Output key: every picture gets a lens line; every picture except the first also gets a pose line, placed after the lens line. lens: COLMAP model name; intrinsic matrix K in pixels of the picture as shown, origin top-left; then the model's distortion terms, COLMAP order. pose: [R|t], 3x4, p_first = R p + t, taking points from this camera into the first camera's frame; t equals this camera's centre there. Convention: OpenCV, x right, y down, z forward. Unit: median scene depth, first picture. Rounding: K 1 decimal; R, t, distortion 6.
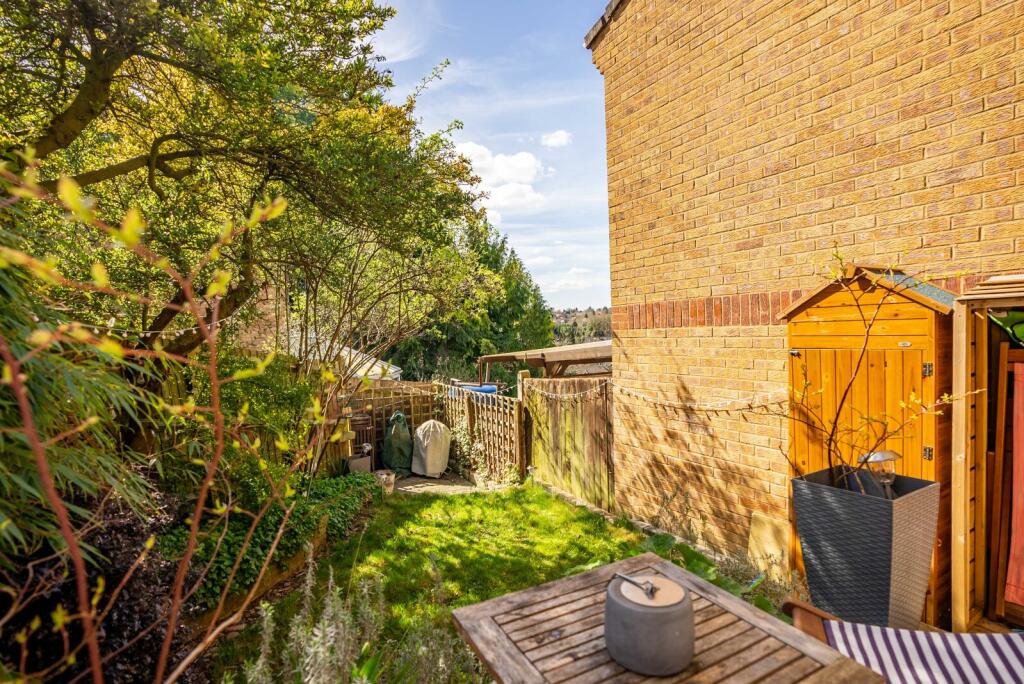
lens RADIAL K [[485.9, 0, 504.7], [0, 485.9, 349.5], [0, 0, 1]] dist [-0.023948, 0.005081]
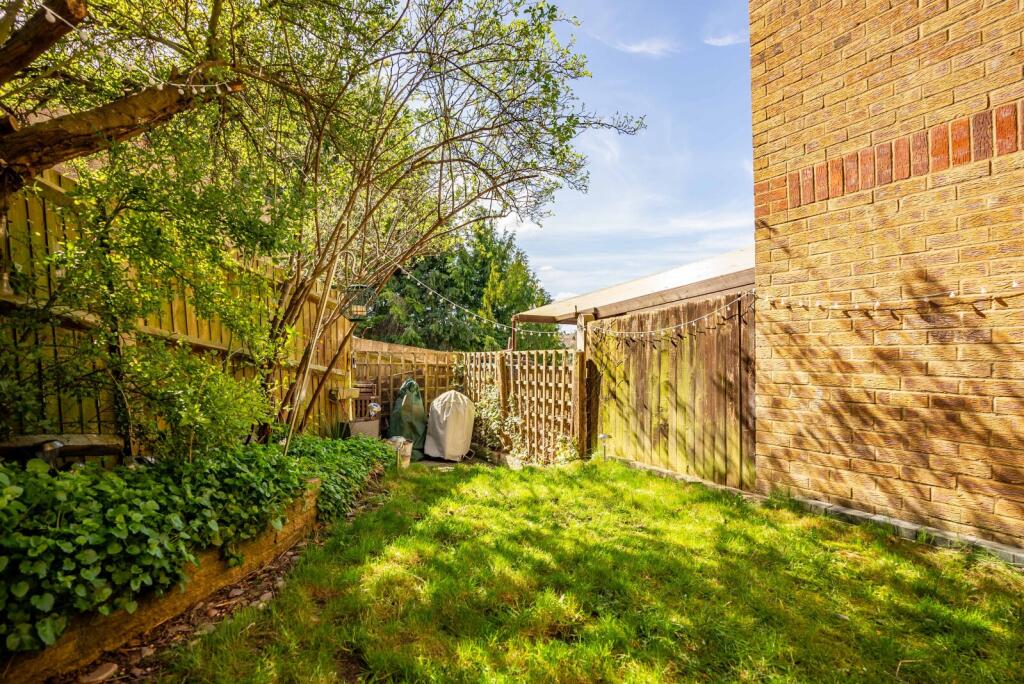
lens RADIAL K [[485.9, 0, 517.8], [0, 485.9, 332.9], [0, 0, 1]] dist [-0.023948, 0.005081]
pose [[0.998927, 0.032314, 0.033174, -0.129423], [-0.030381, 0.997900, -0.057204, 0.168909], [-0.034953, 0.056135, 0.997811, 0.339324]]
